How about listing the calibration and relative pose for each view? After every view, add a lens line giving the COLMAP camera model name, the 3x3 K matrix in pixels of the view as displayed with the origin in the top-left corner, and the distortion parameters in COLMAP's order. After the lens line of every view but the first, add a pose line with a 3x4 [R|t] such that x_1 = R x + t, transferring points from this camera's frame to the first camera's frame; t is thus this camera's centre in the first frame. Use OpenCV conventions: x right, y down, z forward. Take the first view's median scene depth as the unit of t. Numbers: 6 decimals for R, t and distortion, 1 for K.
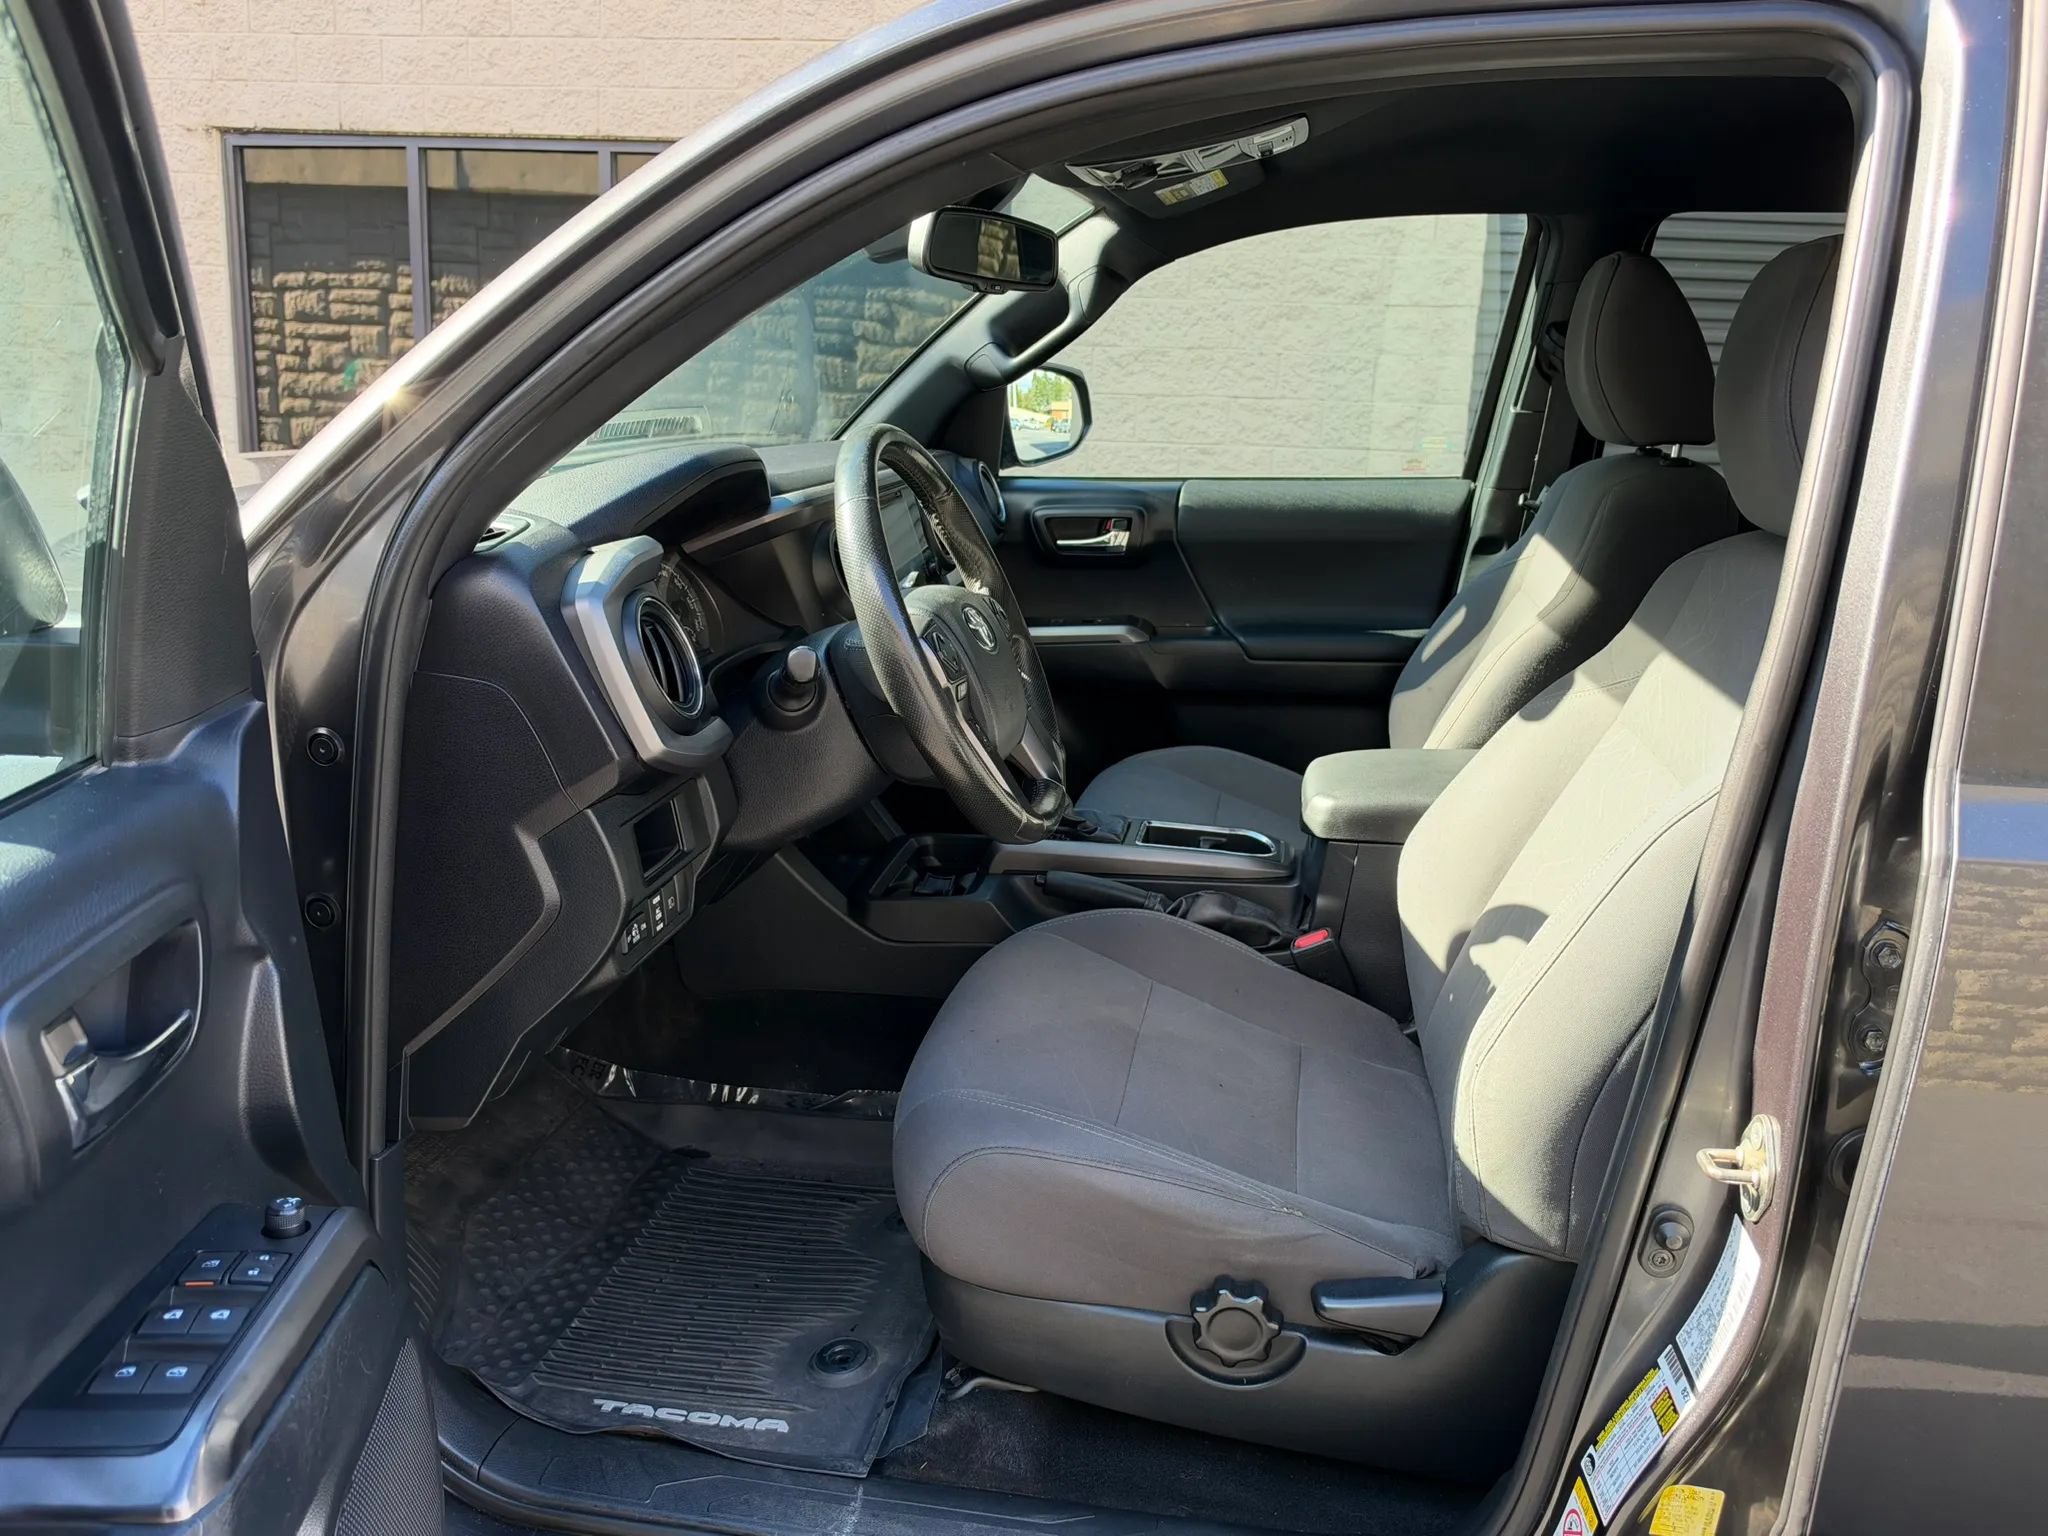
lens RADIAL K [[1519.2, 0, 1112.1], [0, 1519.2, 765.2], [0, 0, 1]] dist [0.053471, -0.076538]
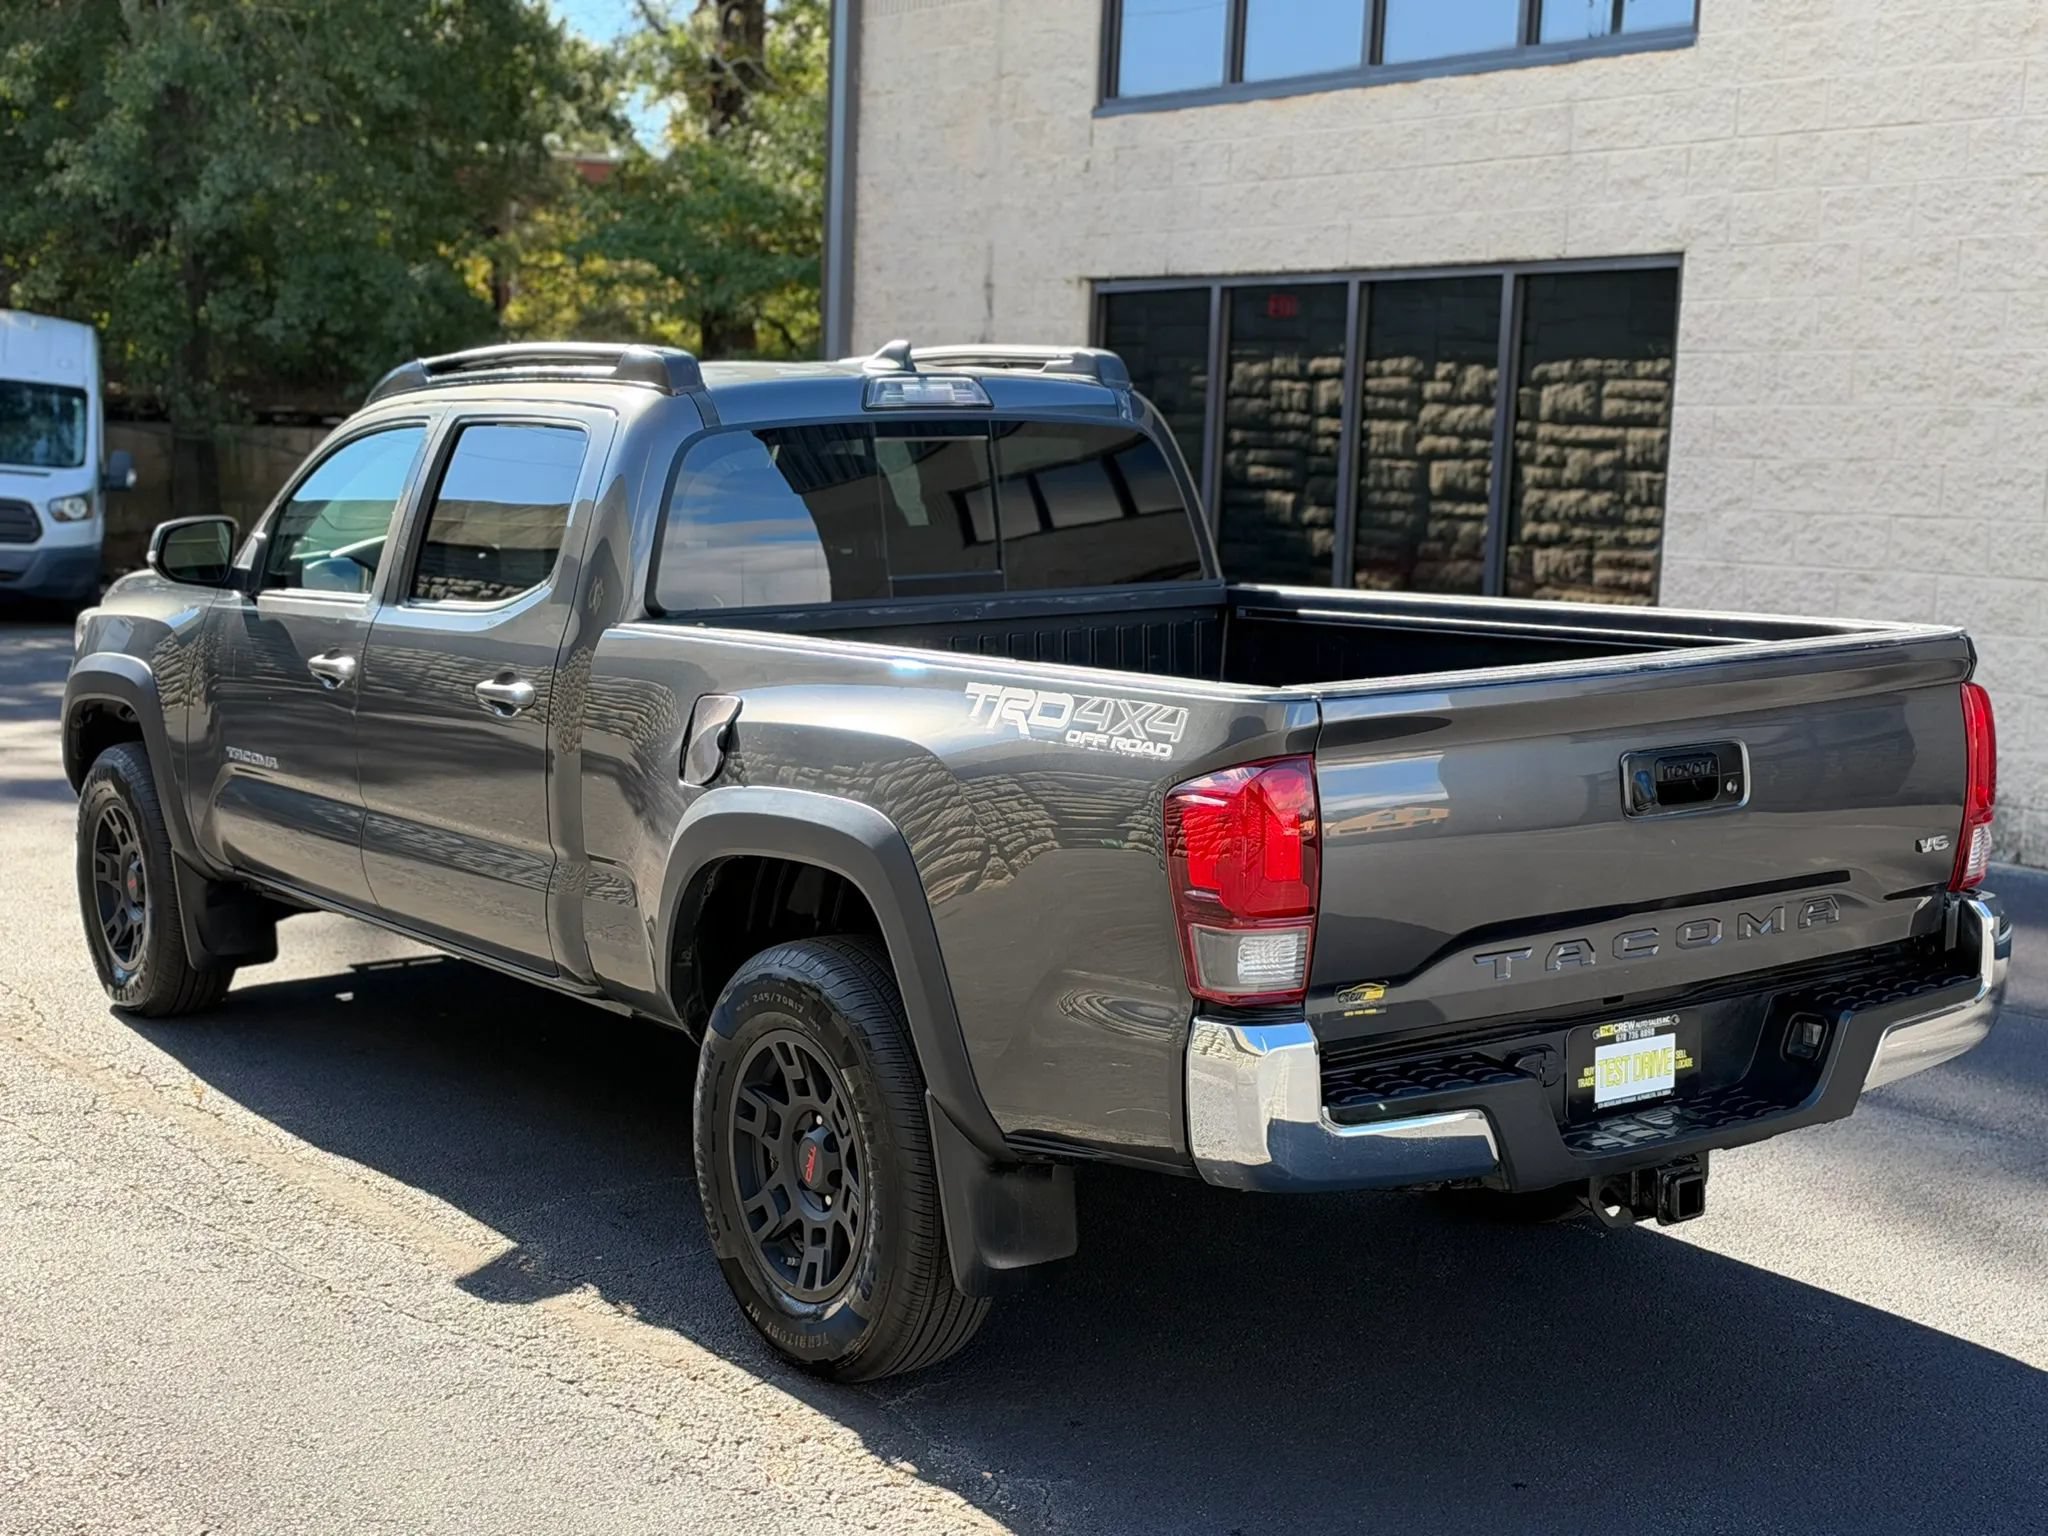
lens RADIAL K [[2781.1, 0, 1013.2], [0, 2781.1, 780.8], [0, 0, 1]] dist [0.331551, -0.948081]
pose [[0.700651, 0.076249, -0.709418, 0.864283], [-0.179942, 0.981018, -0.072278, 0.103195], [0.690441, 0.178296, 0.701072, -0.411957]]
